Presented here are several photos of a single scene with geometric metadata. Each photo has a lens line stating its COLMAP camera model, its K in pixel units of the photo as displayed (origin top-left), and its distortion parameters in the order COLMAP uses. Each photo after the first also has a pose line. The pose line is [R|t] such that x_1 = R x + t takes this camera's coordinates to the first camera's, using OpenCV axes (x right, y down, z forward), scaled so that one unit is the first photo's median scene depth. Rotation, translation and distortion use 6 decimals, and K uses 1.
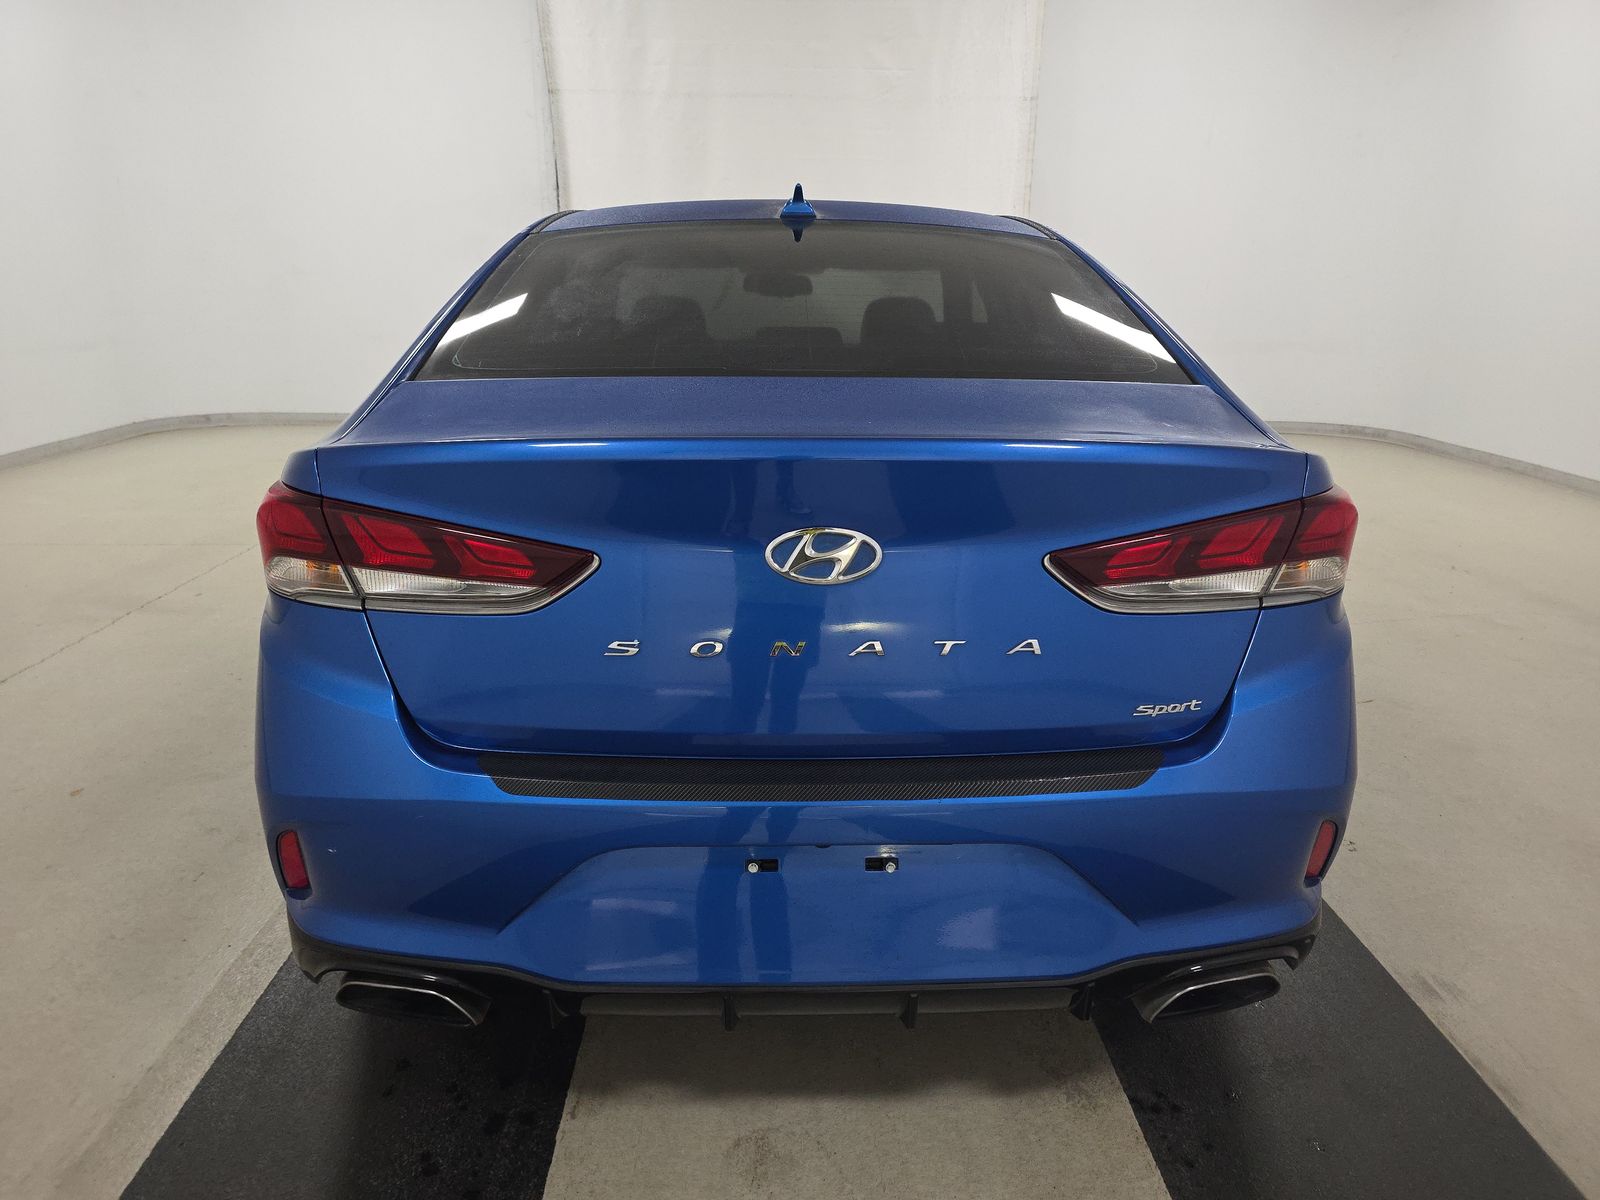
lens RADIAL K [[1109.1, 0, 809.2], [0, 1109.1, 610.2], [0, 0, 1]] dist [0.021315, -0.000076]
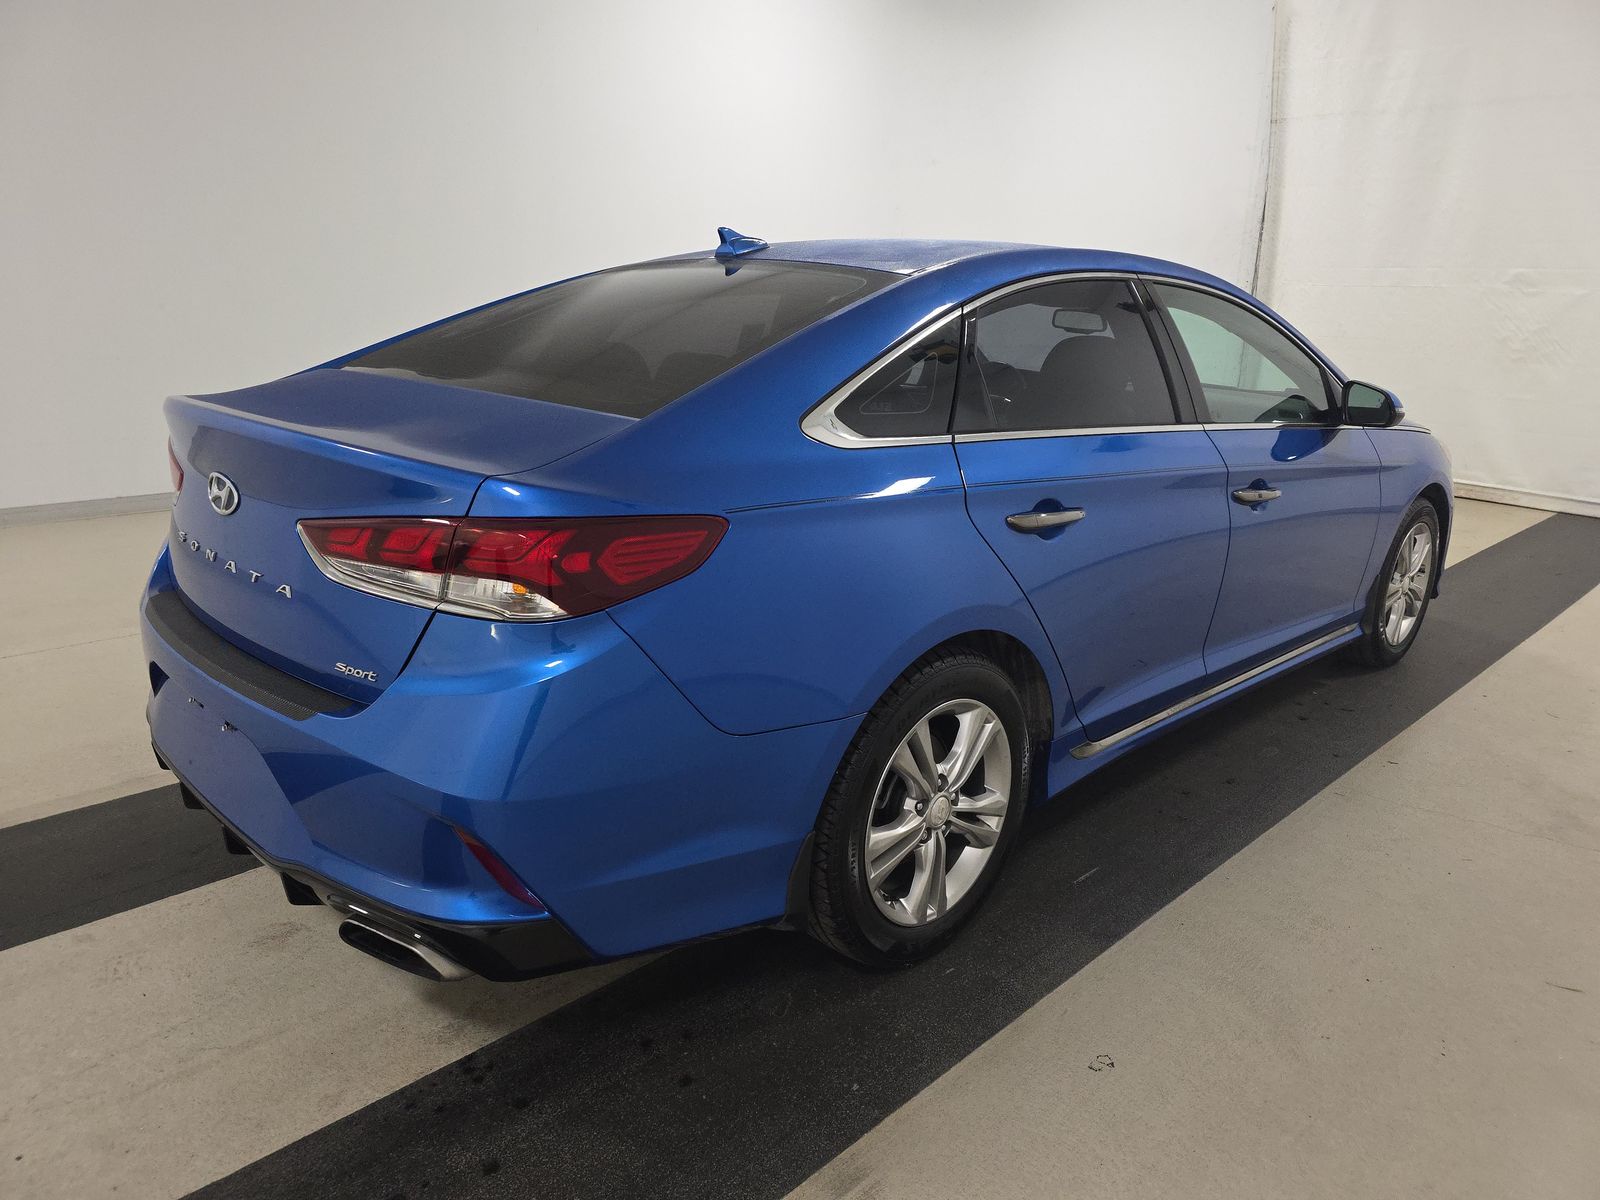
lens RADIAL K [[1109.1, 0, 809.2], [0, 1109.1, 610.2], [0, 0, 1]] dist [0.021315, -0.000076]
pose [[0.668384, 0.216335, -0.711662, 0.888301], [-0.236323, 0.968959, 0.072598, -0.105578], [0.705276, 0.119659, 0.698761, 0.311274]]
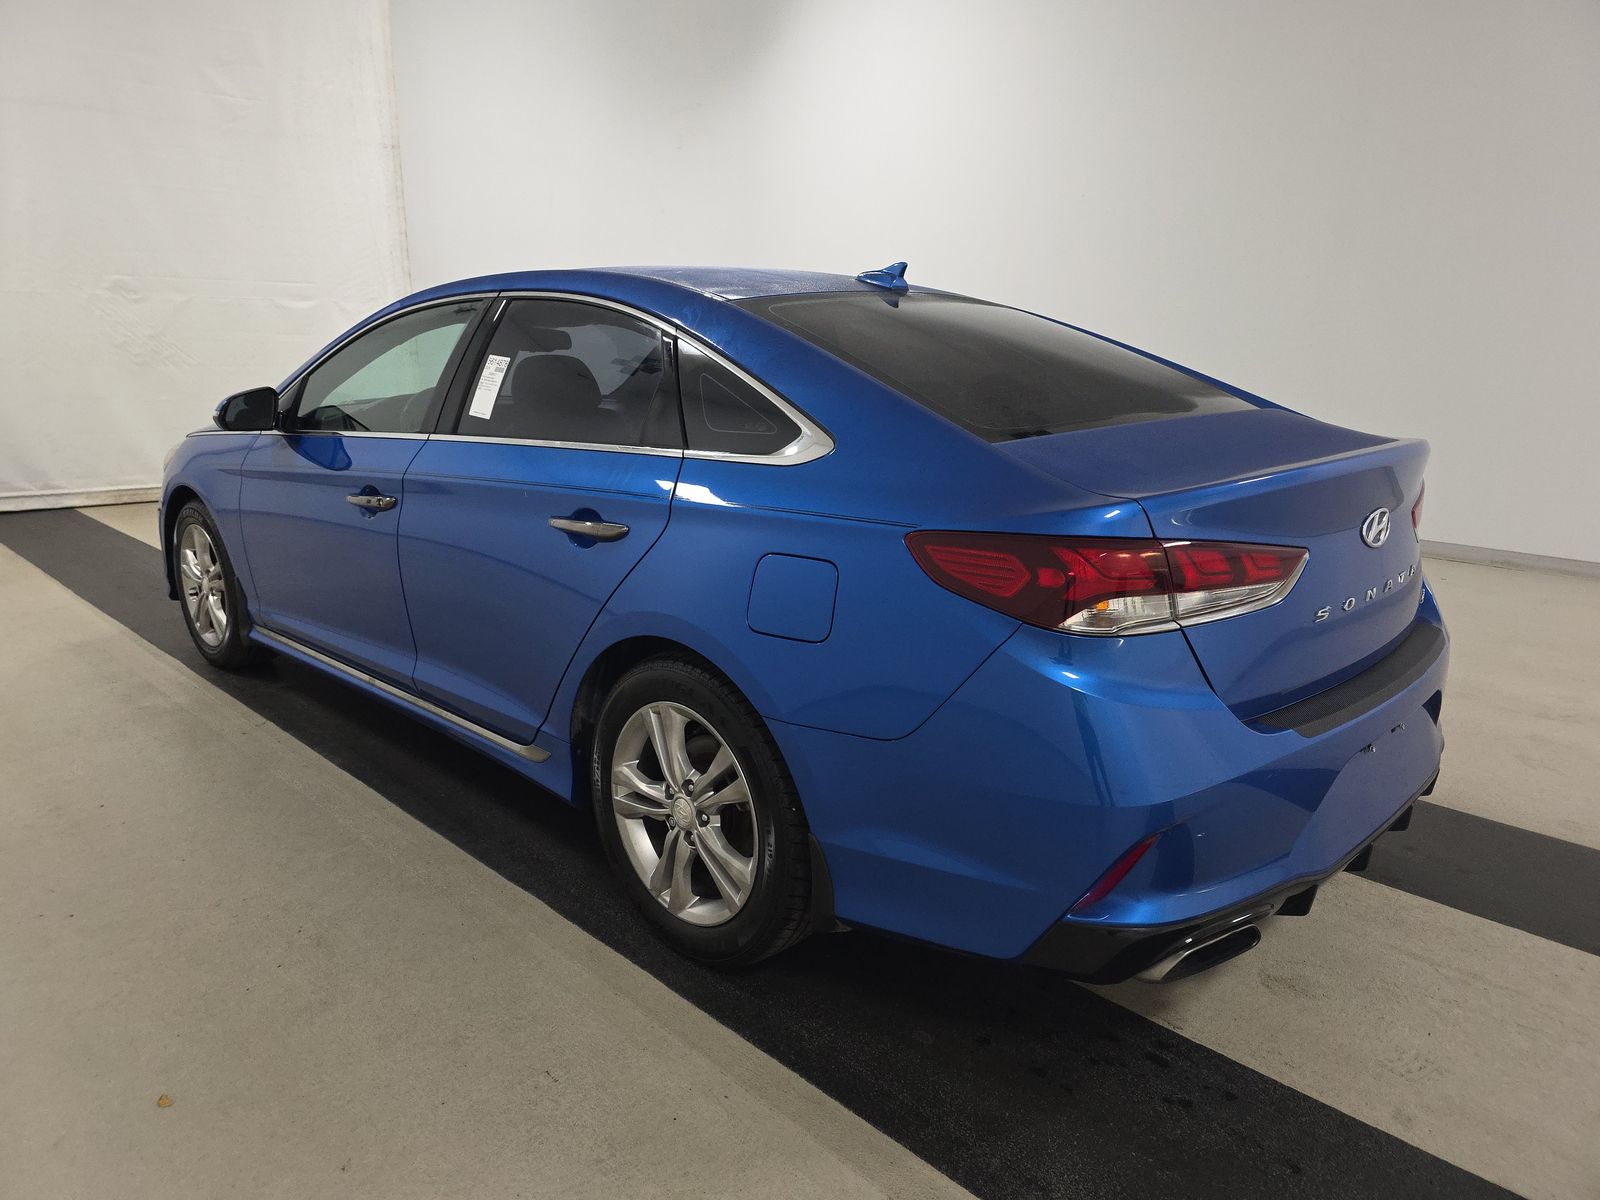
lens RADIAL K [[1094.5, 0, 800.0], [0, 1094.5, 600.0], [0, 0, 1]] dist [0.024393, -0.002076]
pose [[0.719906, -0.174564, 0.671761, -0.885574], [0.200336, 0.978923, 0.039689, -0.095429], [-0.664531, 0.106006, 0.739704, 0.242051]]
